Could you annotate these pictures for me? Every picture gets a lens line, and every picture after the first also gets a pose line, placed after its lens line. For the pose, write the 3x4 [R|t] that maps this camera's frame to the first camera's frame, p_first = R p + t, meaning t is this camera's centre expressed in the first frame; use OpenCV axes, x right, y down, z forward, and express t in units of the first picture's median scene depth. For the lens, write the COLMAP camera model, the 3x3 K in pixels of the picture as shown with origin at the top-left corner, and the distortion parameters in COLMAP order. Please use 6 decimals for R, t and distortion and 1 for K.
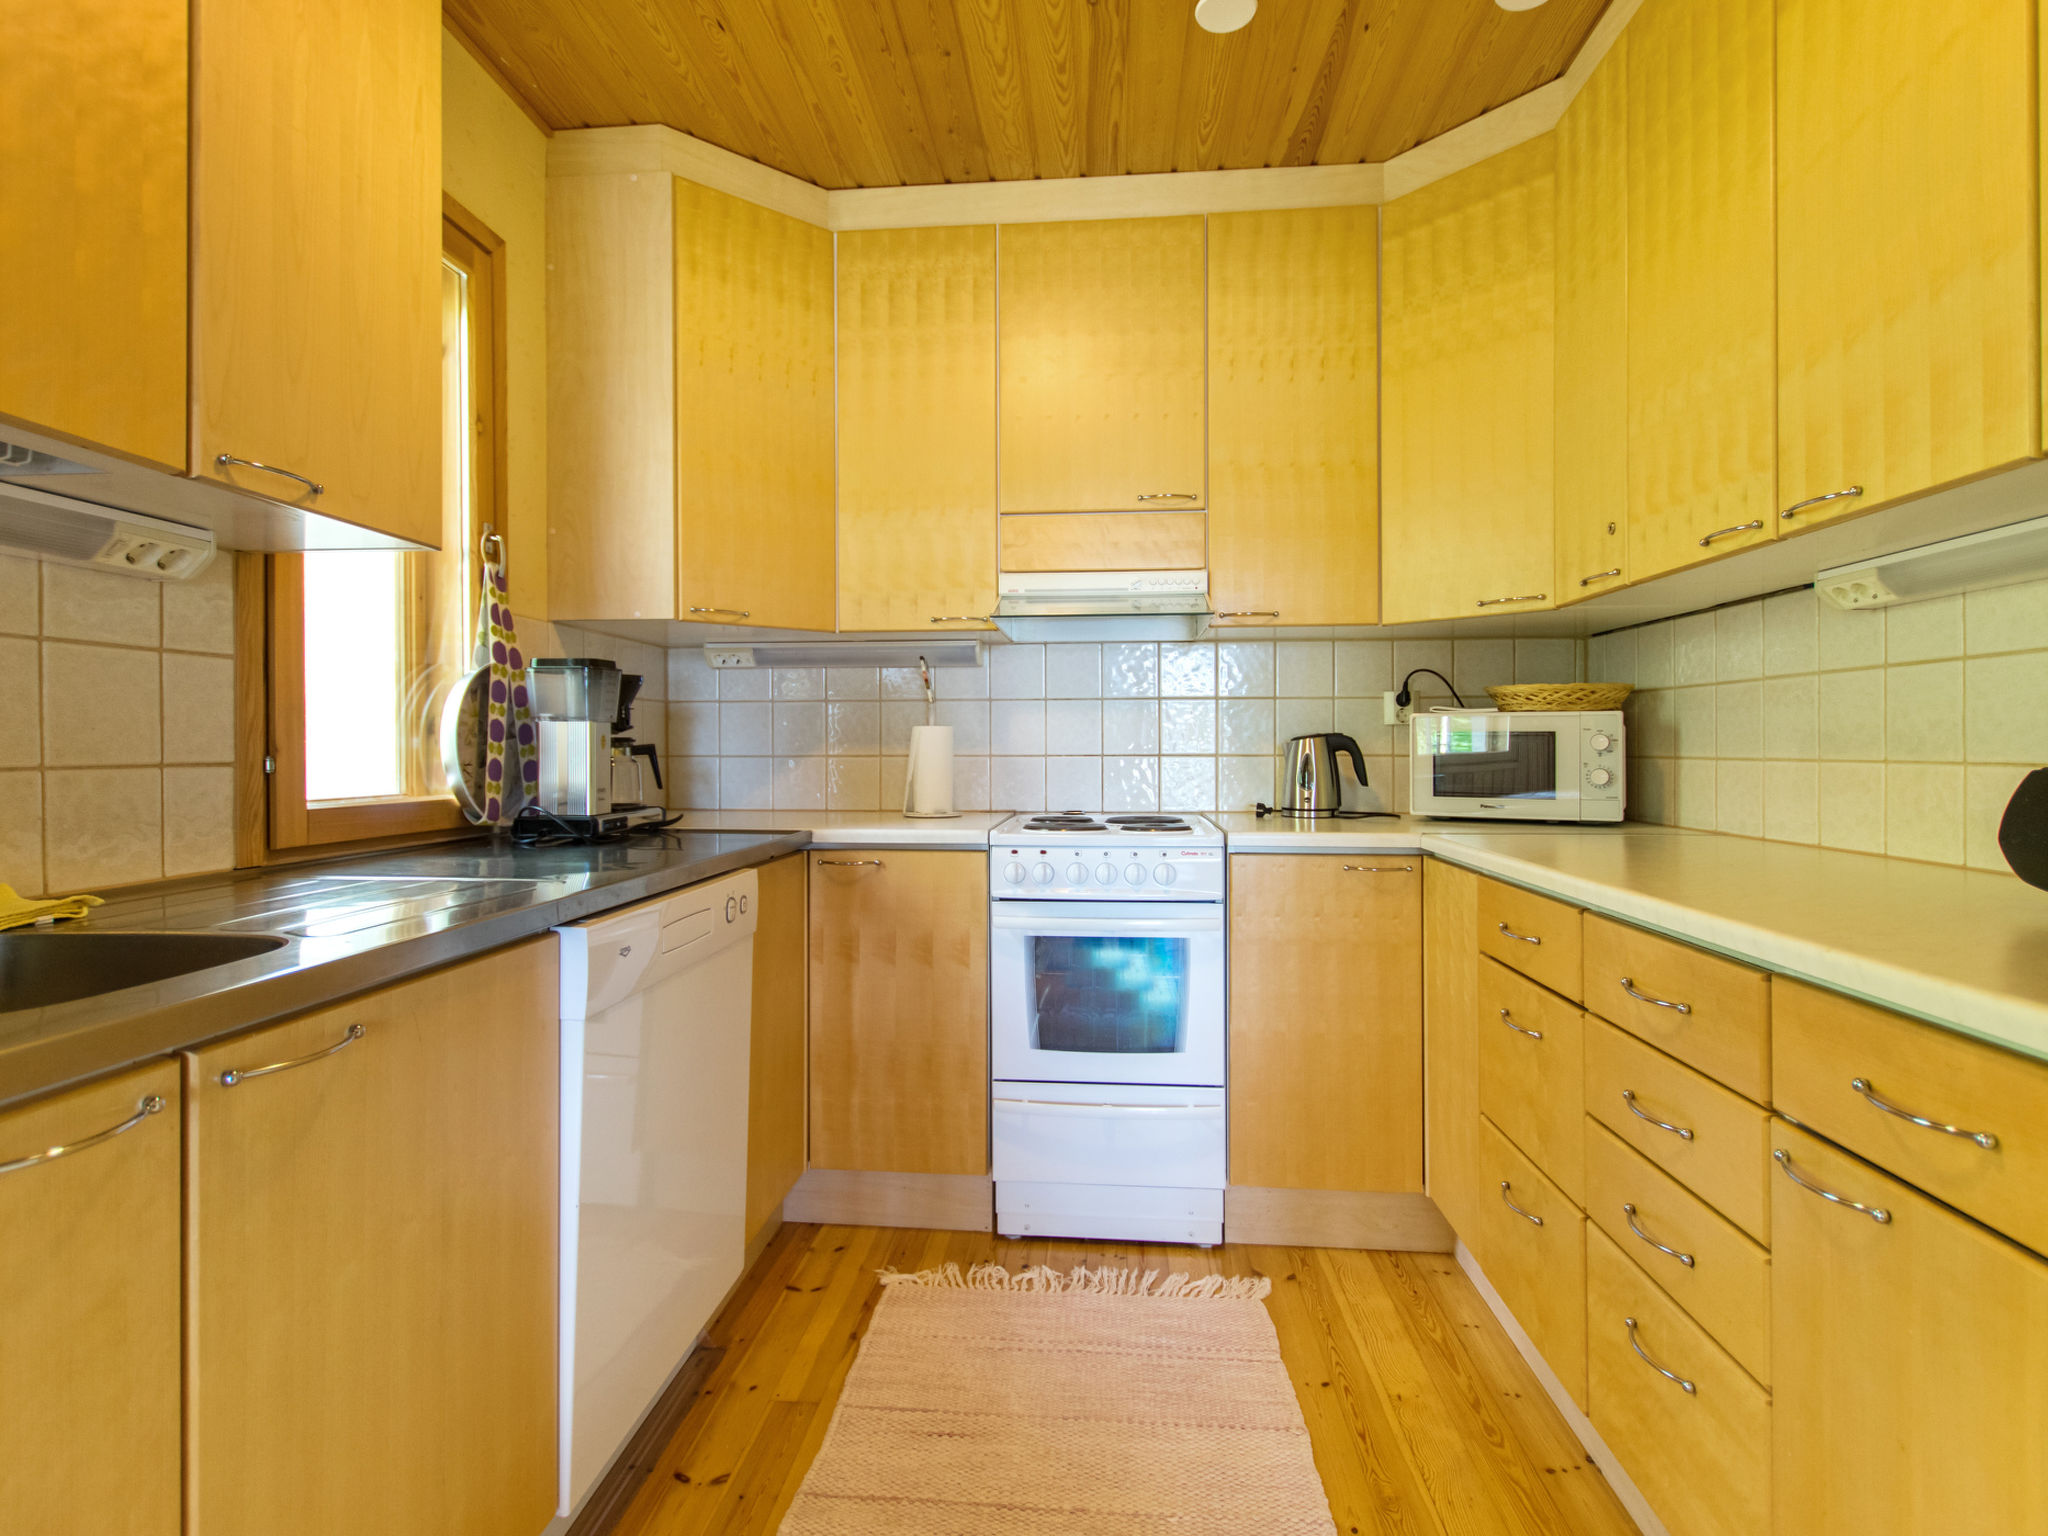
lens RADIAL K [[998.0, 0, 1020.0], [0, 998.0, 745.6], [0, 0, 1]] dist [0.004817, -0.001214]
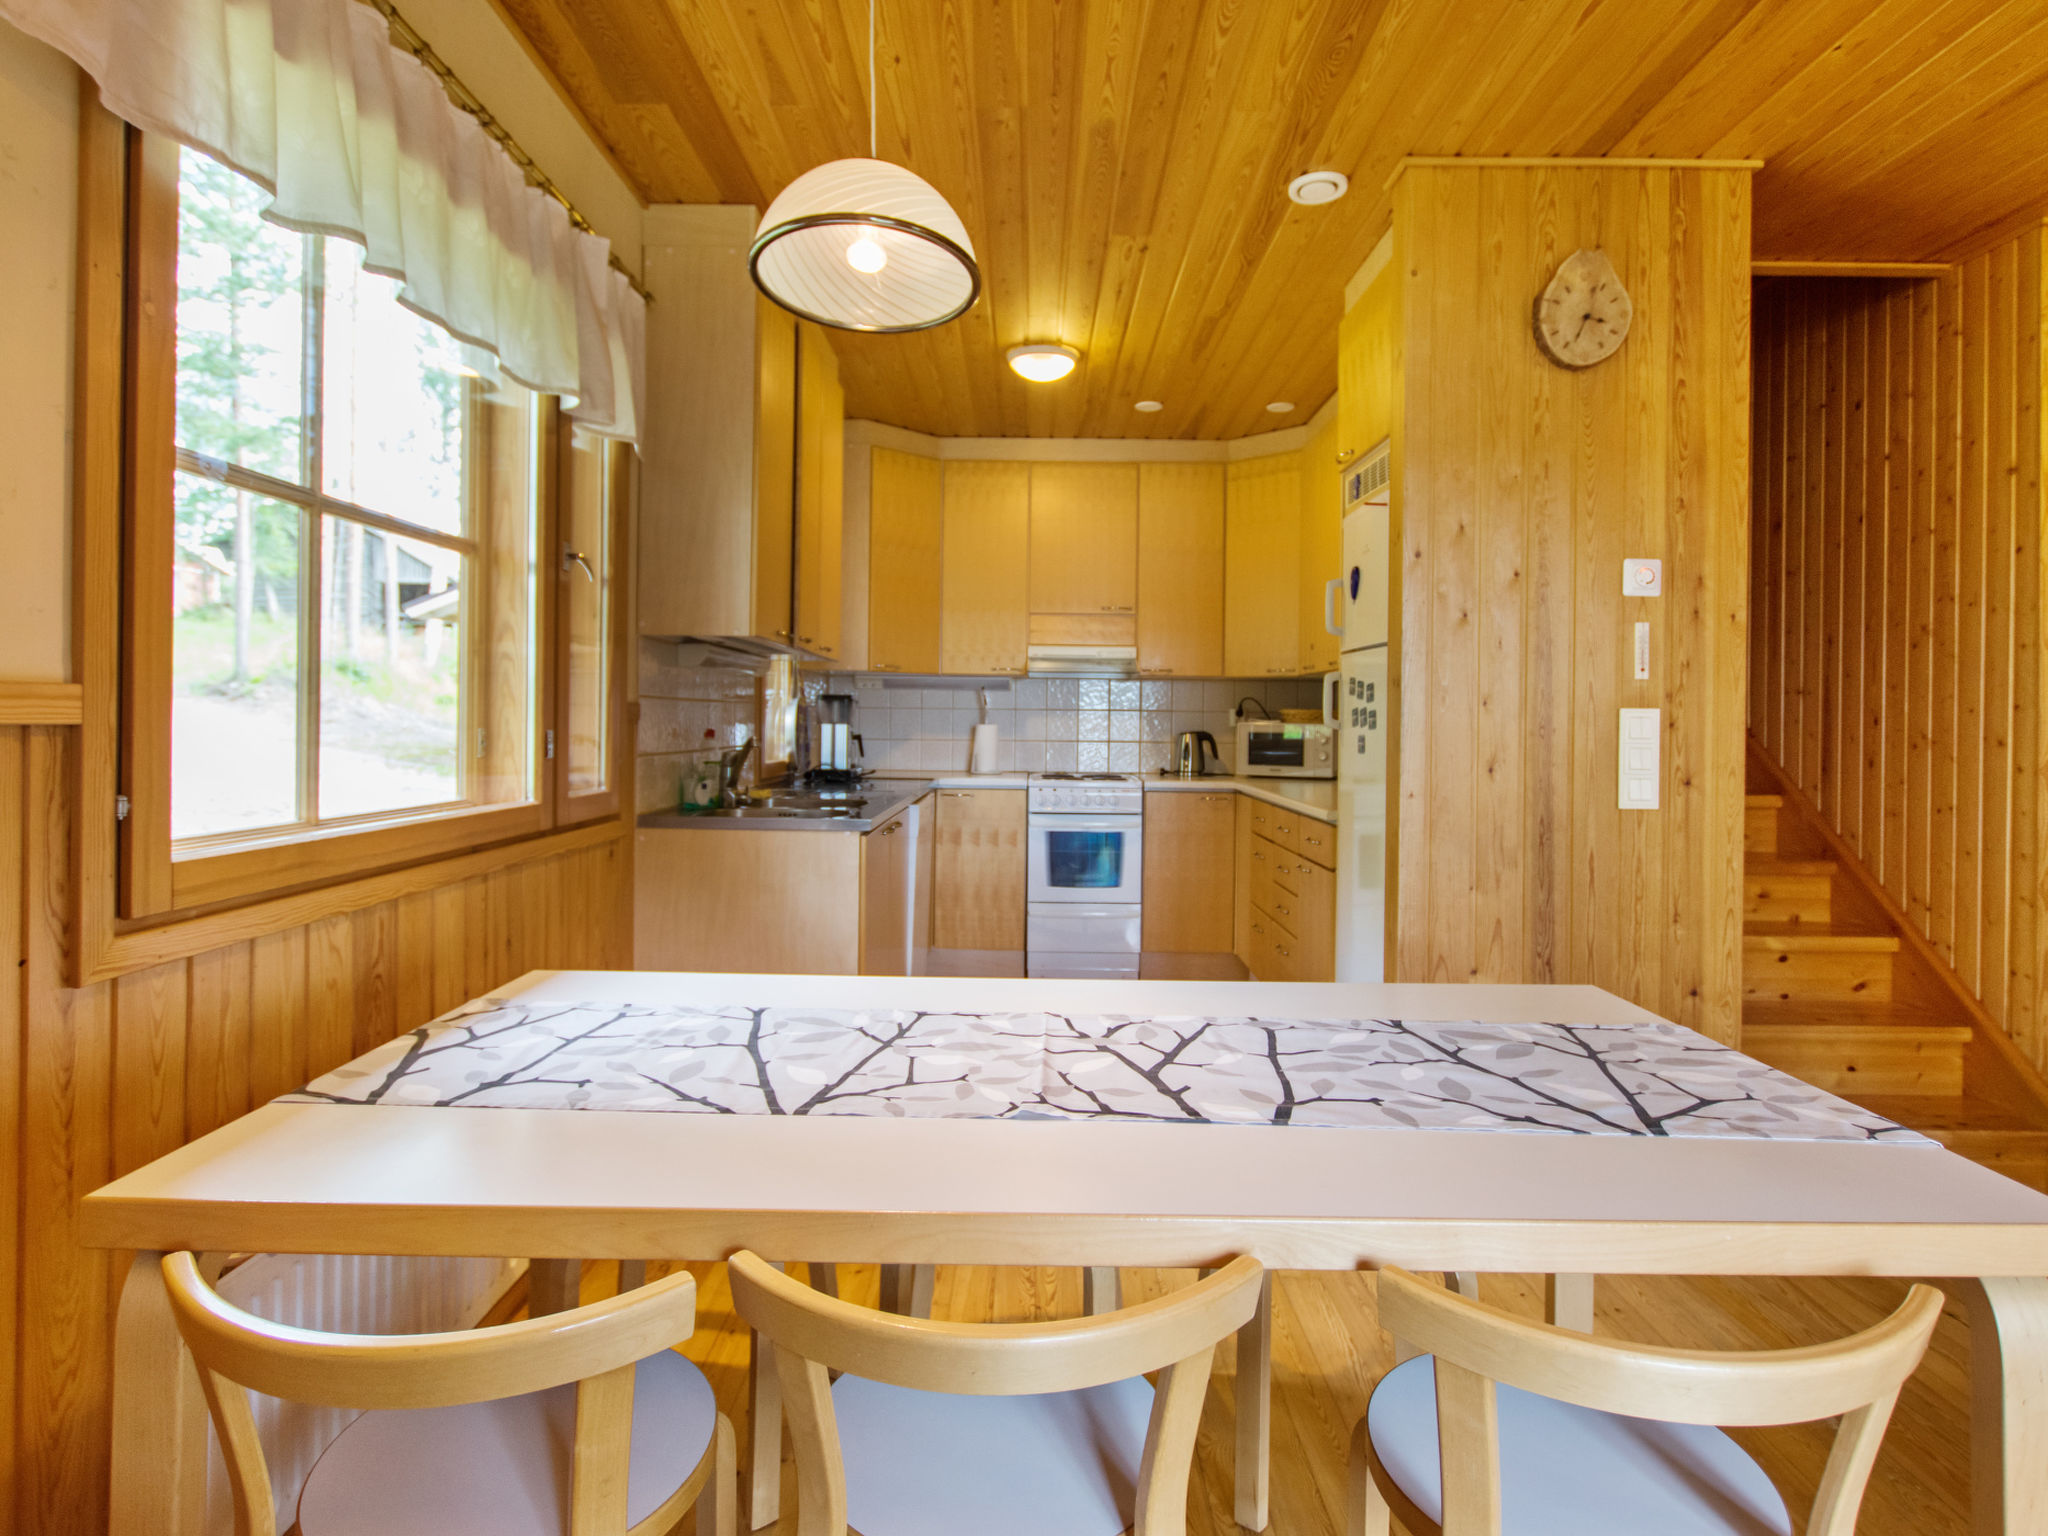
lens RADIAL K [[1107.6, 0, 1006.8], [0, 1107.6, 733.5], [0, 0, 1]] dist [0.006496, -0.001564]
pose [[0.996916, 0.013384, 0.077320, -0.241864], [-0.014725, 0.999750, 0.016810, -0.043517], [-0.077076, -0.017897, 0.996865, -1.197077]]
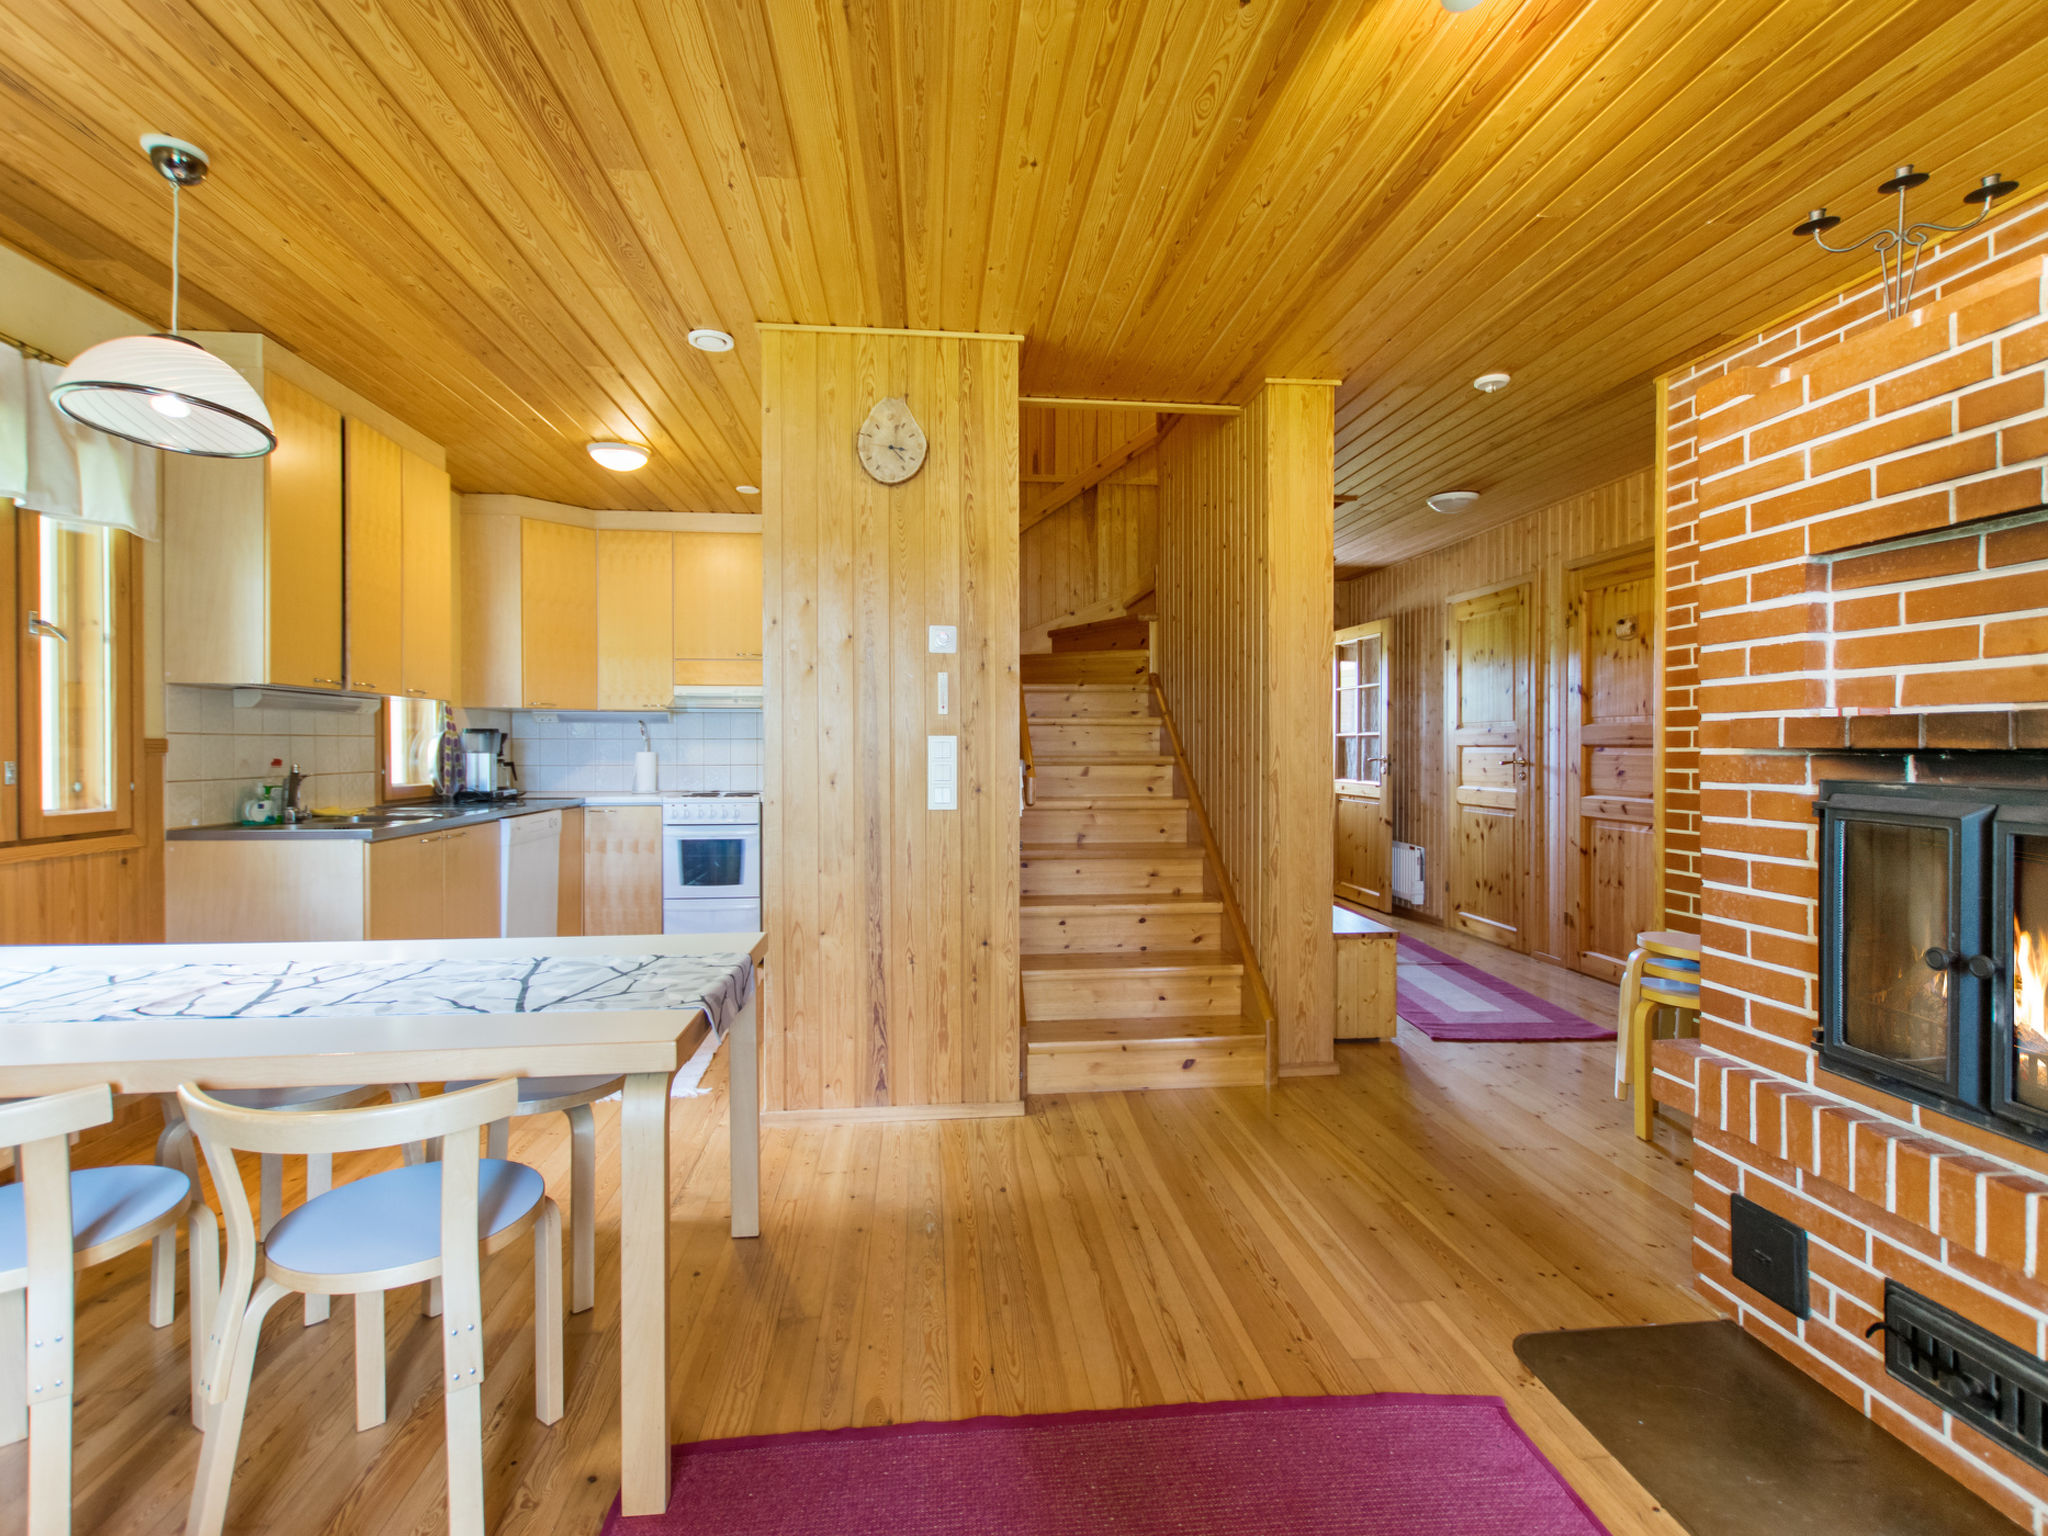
lens RADIAL K [[998.0, 0, 1037.7], [0, 998.0, 763.9], [0, 0, 1]] dist [0.004817, -0.001214]
pose [[0.981512, 0.000459, 0.191402, 0.388402], [-0.004610, 0.999764, 0.021242, -0.050833], [-0.191347, -0.021731, 0.981282, -1.520290]]
